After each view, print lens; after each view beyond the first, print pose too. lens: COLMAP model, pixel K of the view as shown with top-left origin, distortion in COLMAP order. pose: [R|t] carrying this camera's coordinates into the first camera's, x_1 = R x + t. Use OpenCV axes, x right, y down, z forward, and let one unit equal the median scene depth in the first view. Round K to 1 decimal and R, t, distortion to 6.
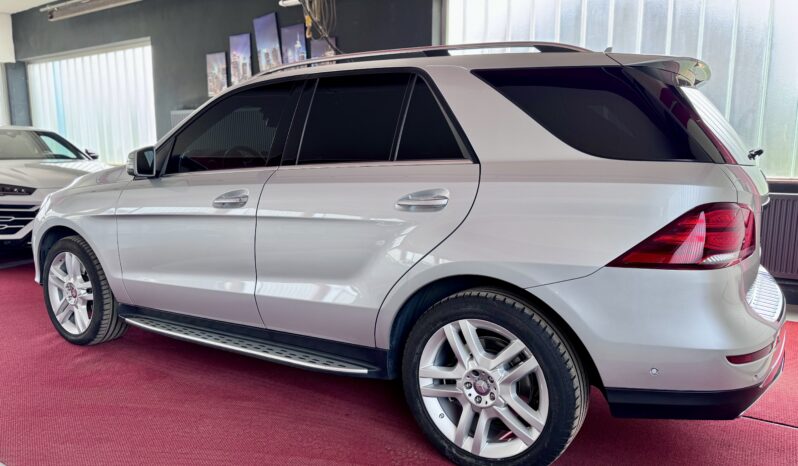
lens RADIAL K [[569.1, 0, 399.0], [0, 569.1, 233.0], [0, 0, 1]] dist [0.117984, -0.219366]
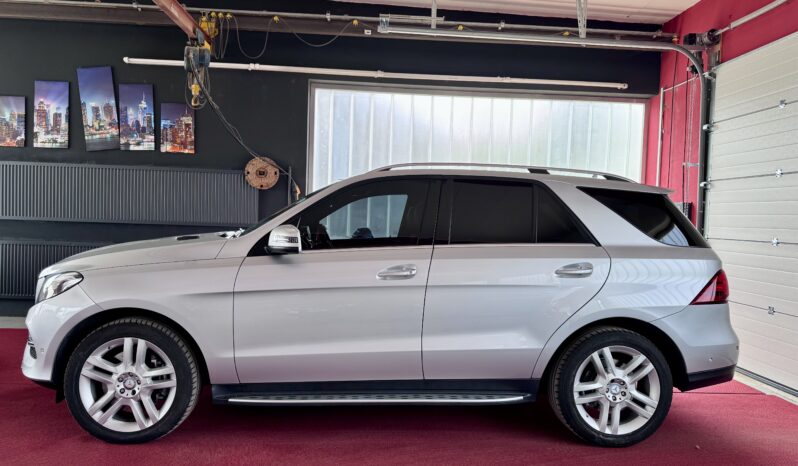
lens RADIAL K [[569.1, 0, 399.0], [0, 569.1, 233.0], [0, 0, 1]] dist [0.117984, -0.219366]
pose [[0.798703, 0.016479, 0.601499, -1.093431], [0.047281, 0.994816, -0.090036, -0.035968], [-0.599865, 0.100352, 0.793783, 0.055316]]
